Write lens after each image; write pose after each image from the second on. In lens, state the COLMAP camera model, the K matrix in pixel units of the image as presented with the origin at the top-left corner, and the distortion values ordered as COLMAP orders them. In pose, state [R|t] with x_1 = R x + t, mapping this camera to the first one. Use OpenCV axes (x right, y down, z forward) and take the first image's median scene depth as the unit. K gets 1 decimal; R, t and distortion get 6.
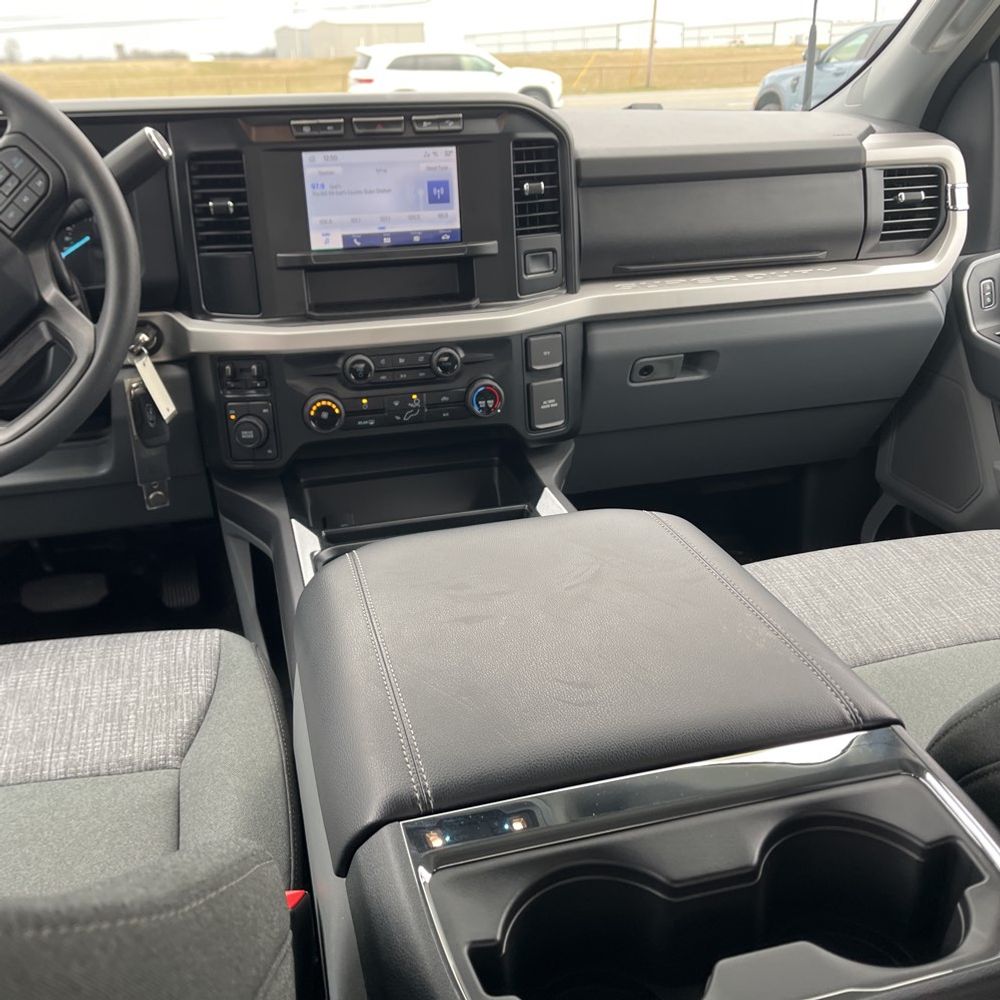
lens RADIAL K [[1029.4, 0, 498.8], [0, 1029.4, 545.2], [0, 0, 1]] dist [0.059444, -0.124945]
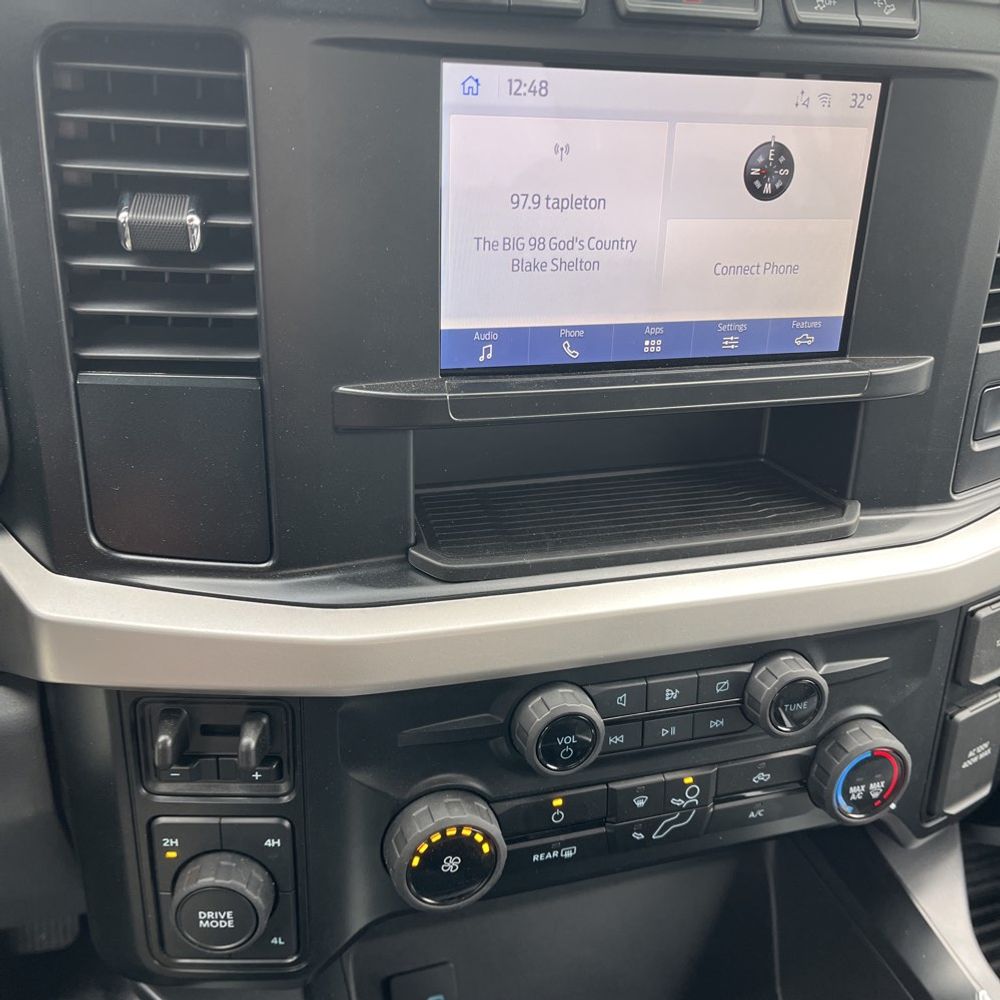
lens RADIAL K [[1029.4, 0, 498.8], [0, 1029.4, 545.2], [0, 0, 1]] dist [0.059444, -0.124945]
pose [[0.995243, 0.046439, 0.085646, -0.186176], [-0.051460, 0.997025, 0.057382, -0.248376], [-0.082727, -0.061516, 0.994672, 0.668011]]
